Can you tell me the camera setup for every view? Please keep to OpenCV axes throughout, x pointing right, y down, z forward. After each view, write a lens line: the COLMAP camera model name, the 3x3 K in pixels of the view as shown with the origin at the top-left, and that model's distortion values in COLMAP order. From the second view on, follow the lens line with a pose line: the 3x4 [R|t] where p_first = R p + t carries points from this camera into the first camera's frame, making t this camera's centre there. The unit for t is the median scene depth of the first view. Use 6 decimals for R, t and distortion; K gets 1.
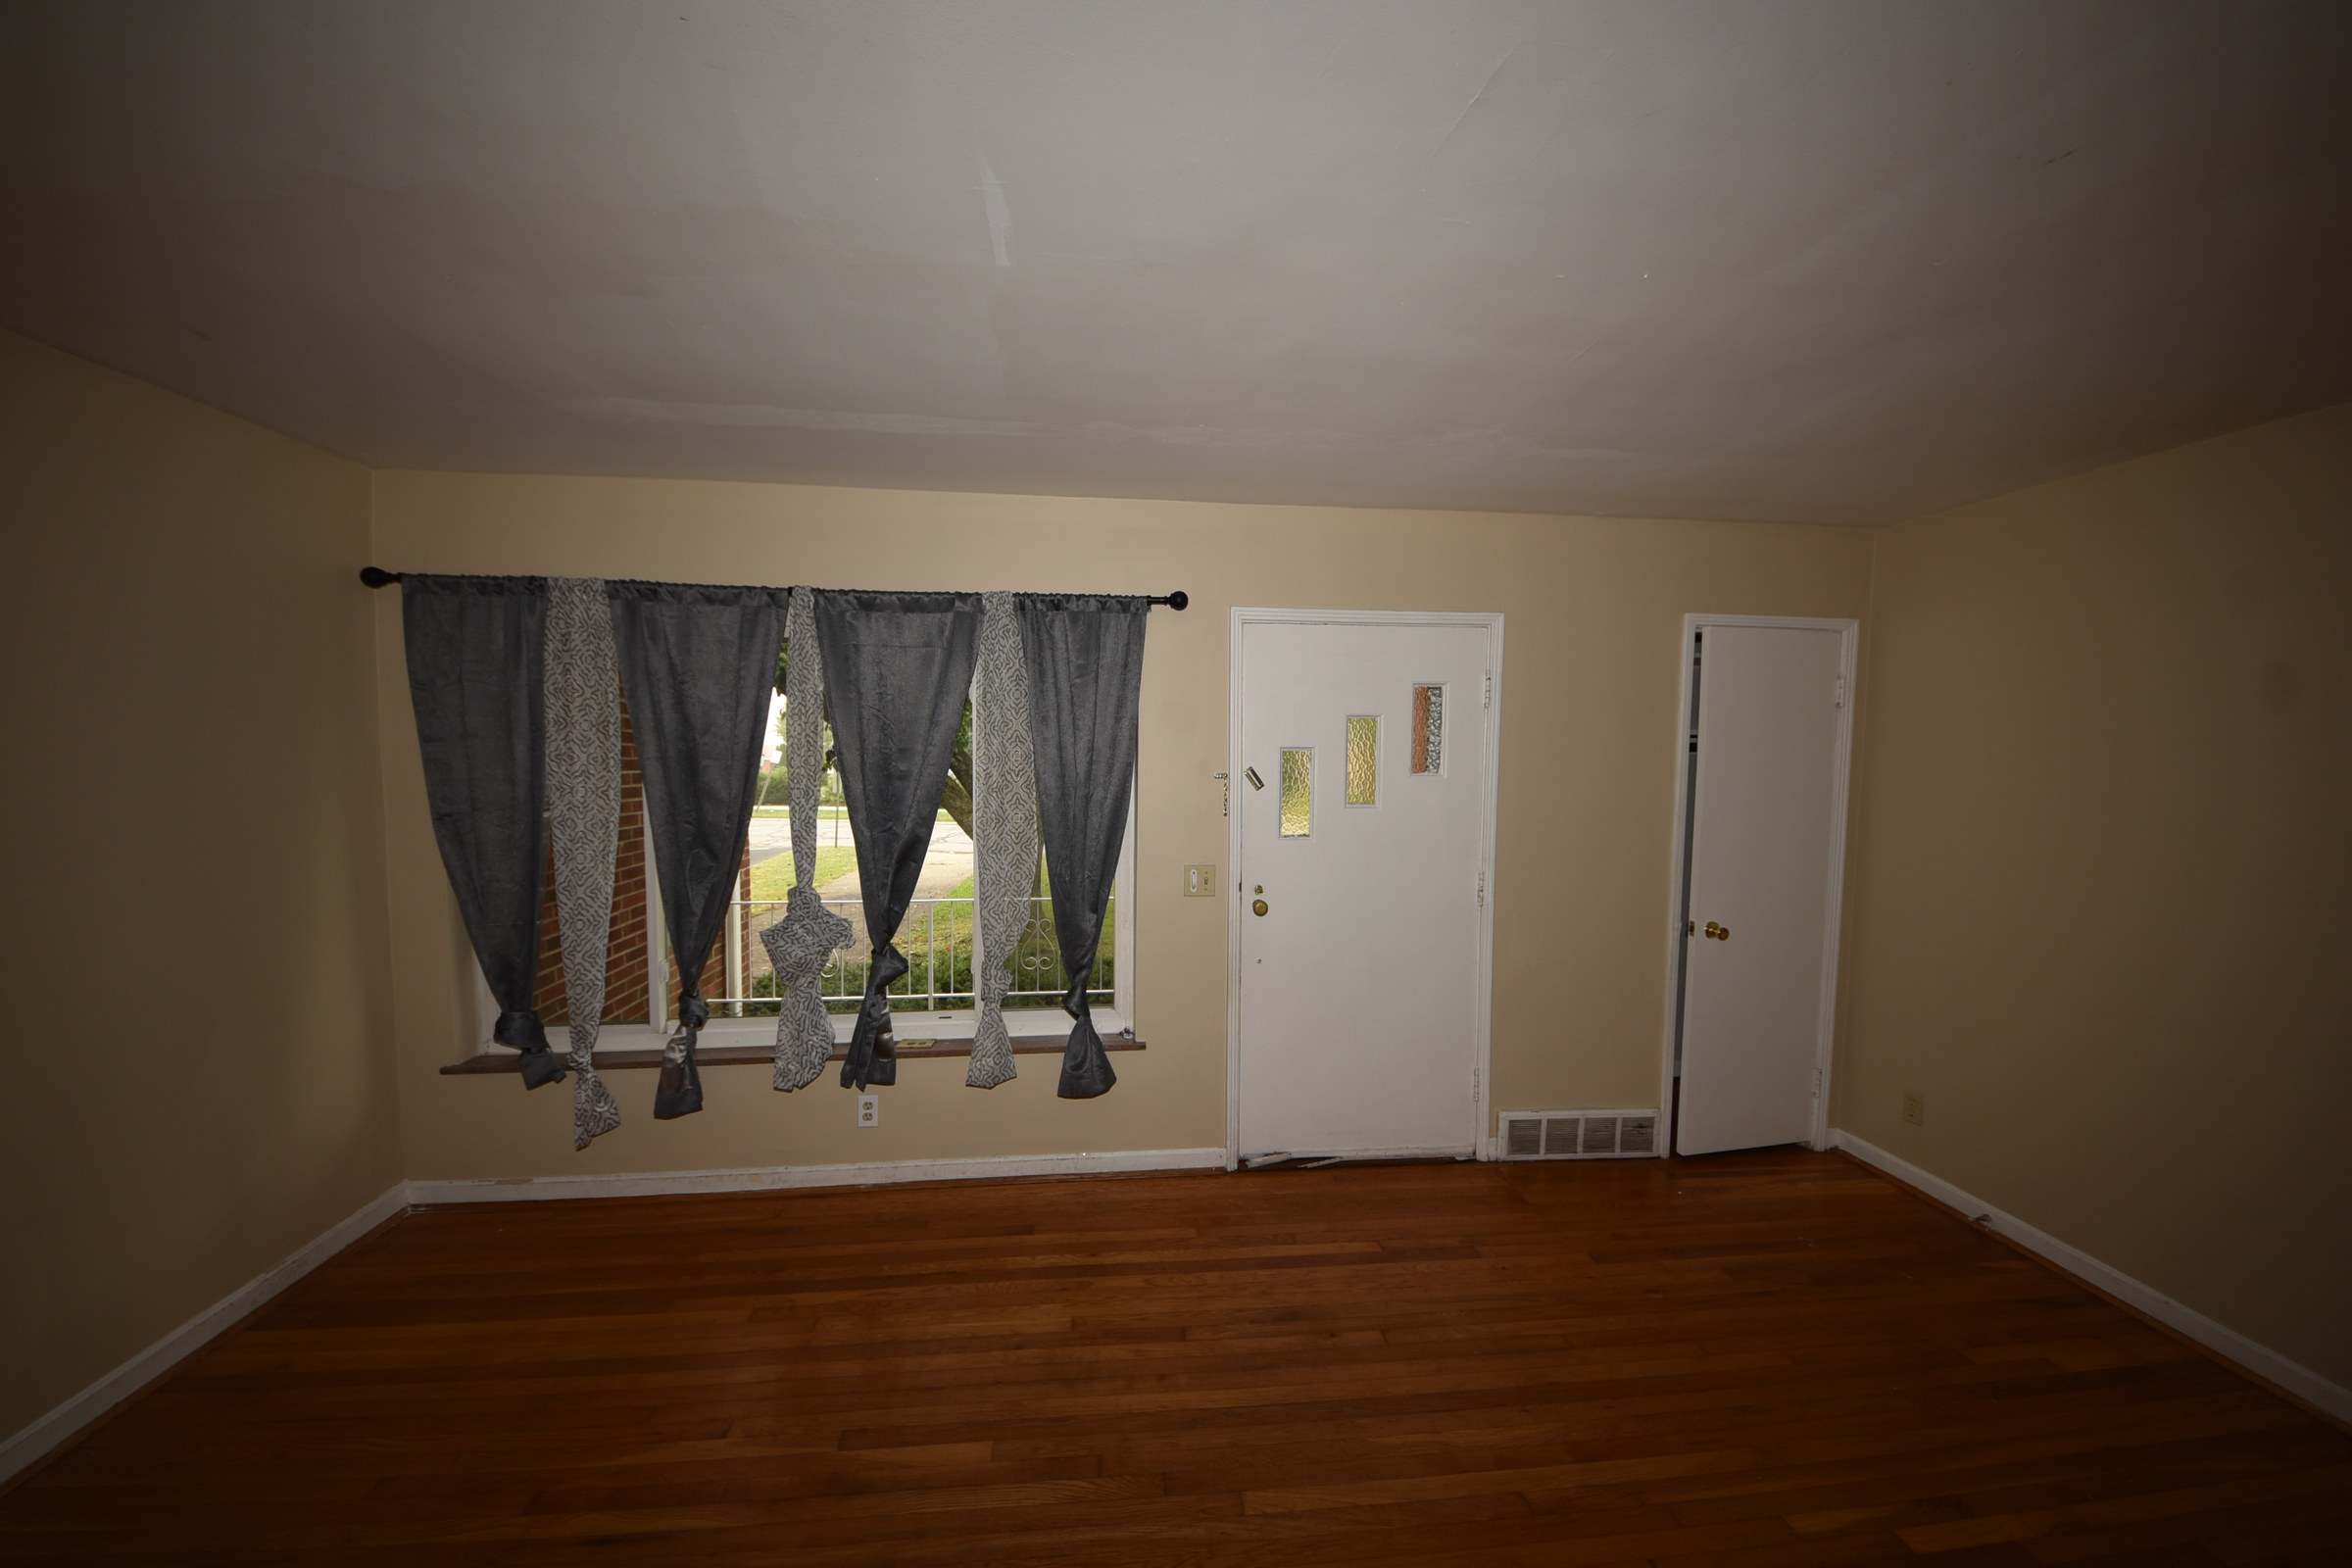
lens RADIAL K [[841.5, 0, 1167.4], [0, 841.5, 798.9], [0, 0, 1]] dist [0.044700, -0.025595]
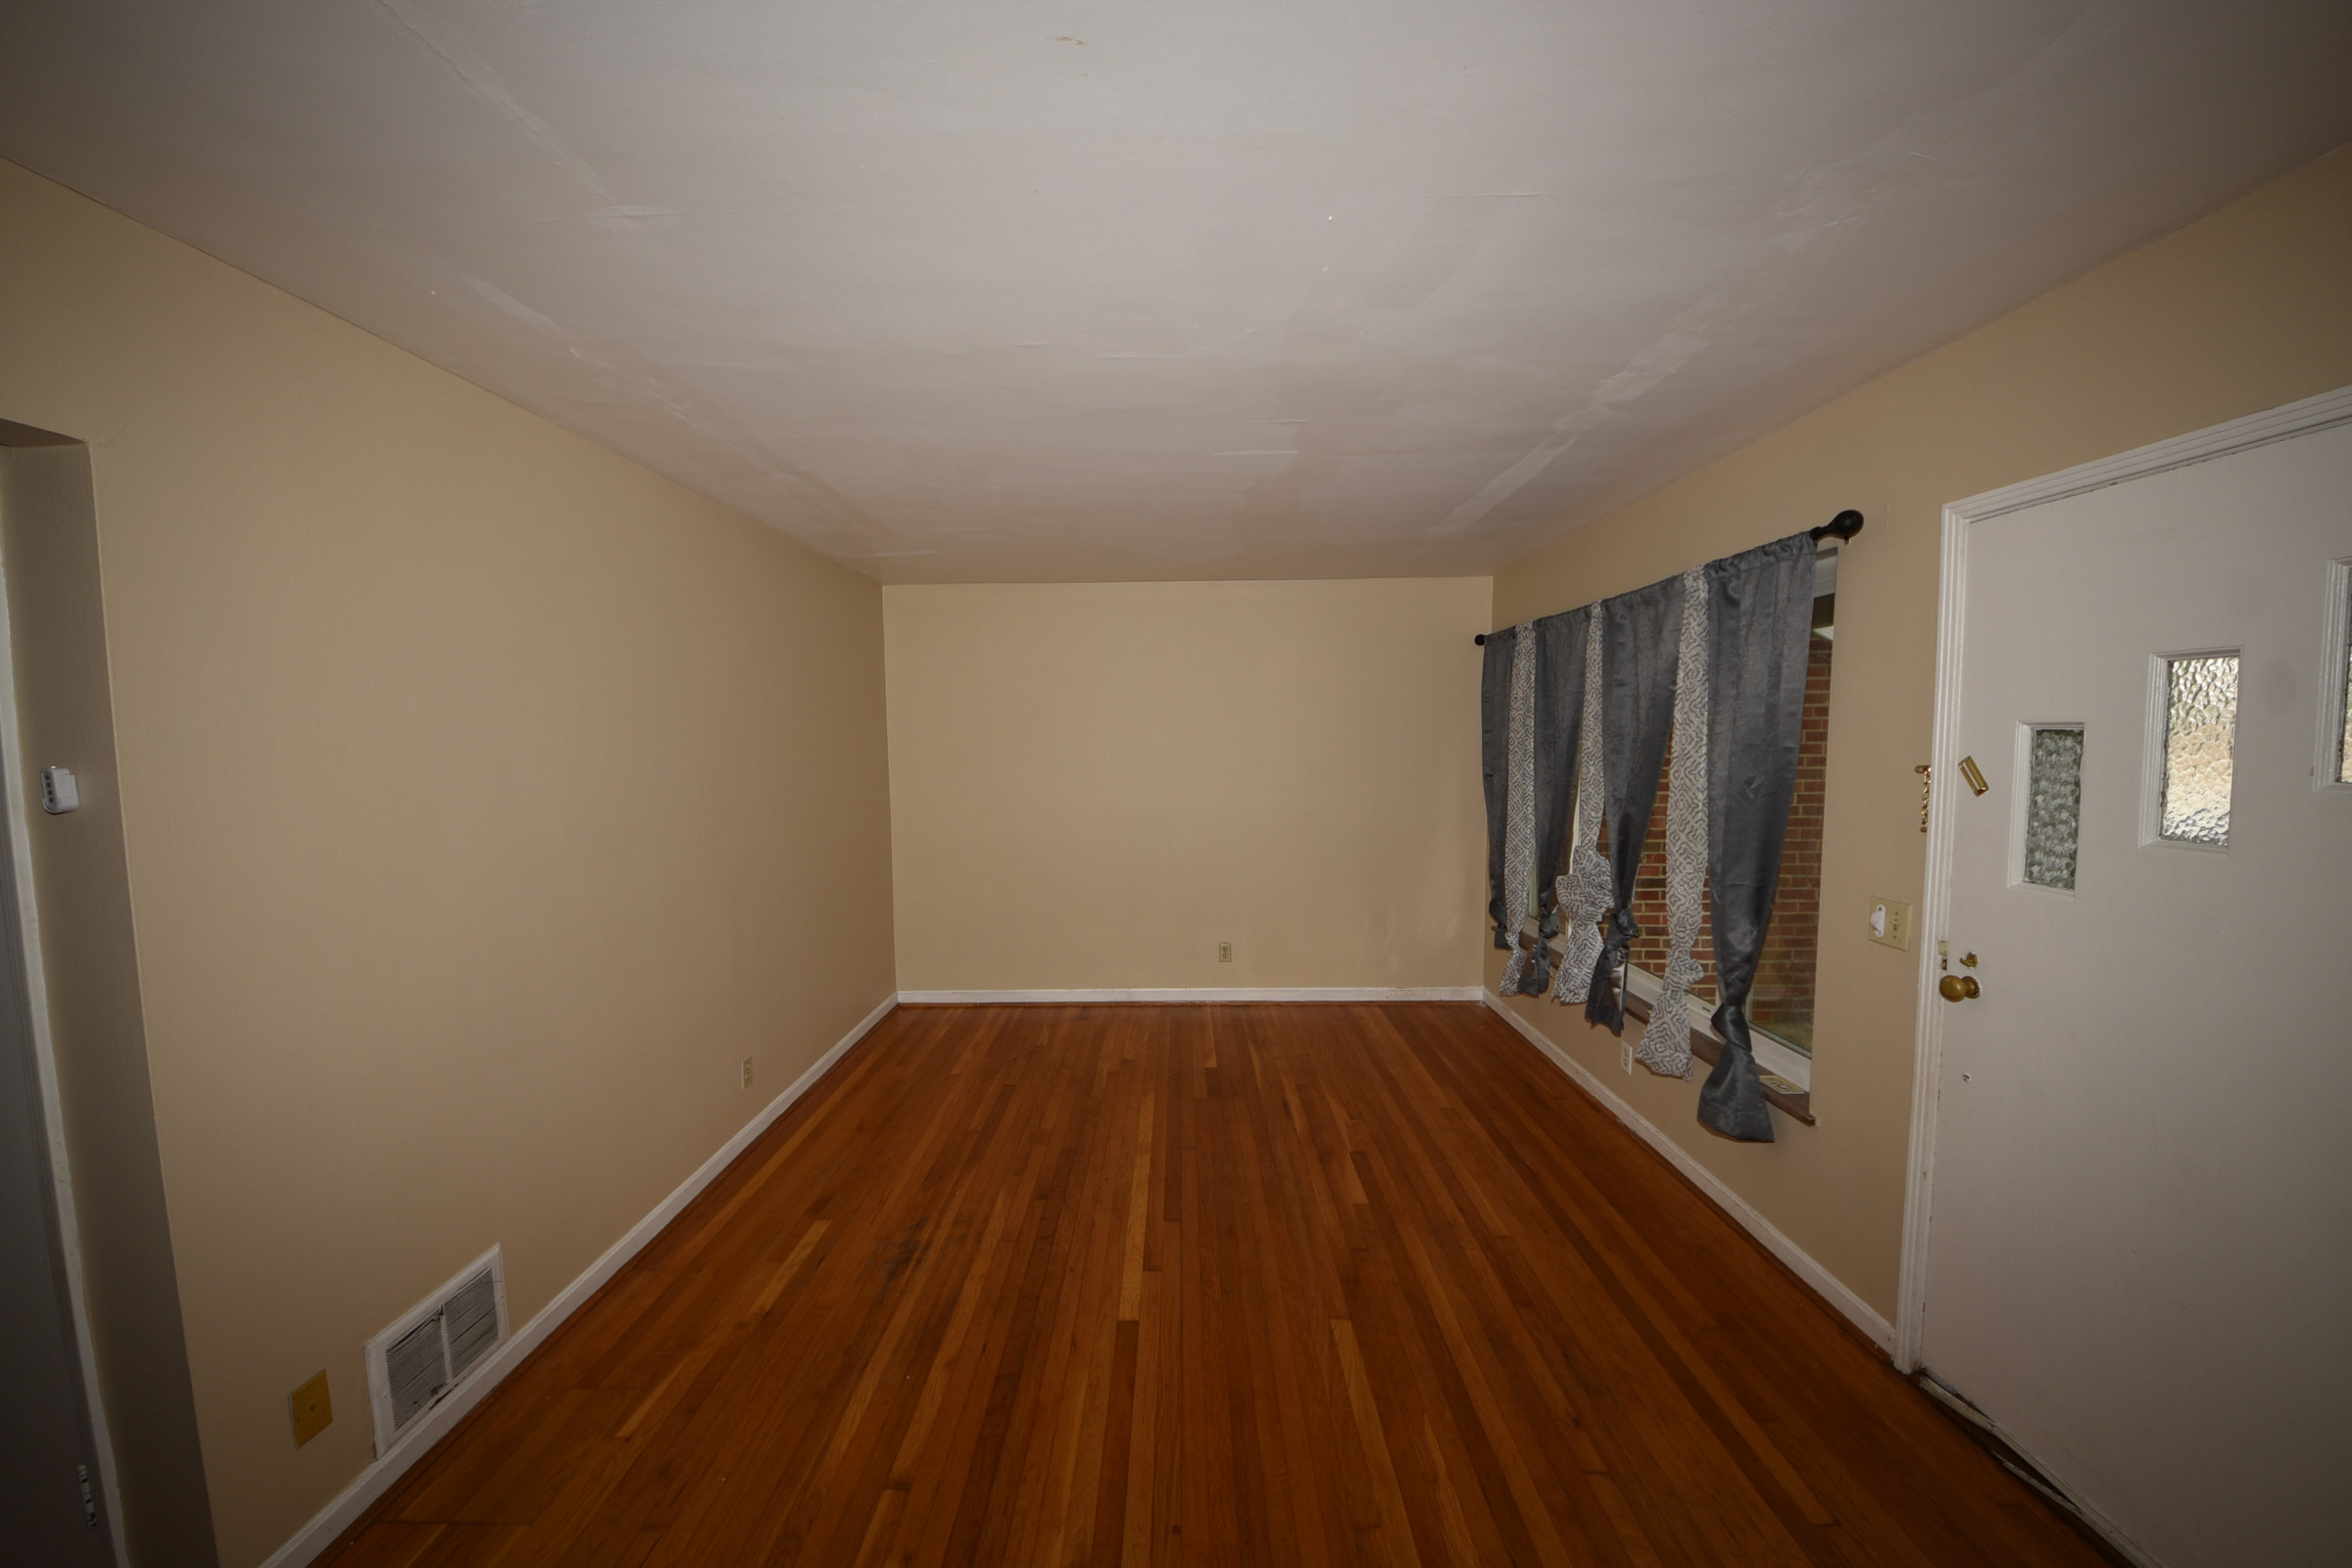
lens RADIAL K [[841.5, 0, 1167.4], [0, 841.5, 798.9], [0, 0, 1]] dist [0.044700, -0.025595]
pose [[-0.117227, 0.069633, -0.990661, 0.875497], [-0.054552, 0.995581, 0.076434, -0.026164], [0.991606, 0.063003, -0.112910, 0.549953]]
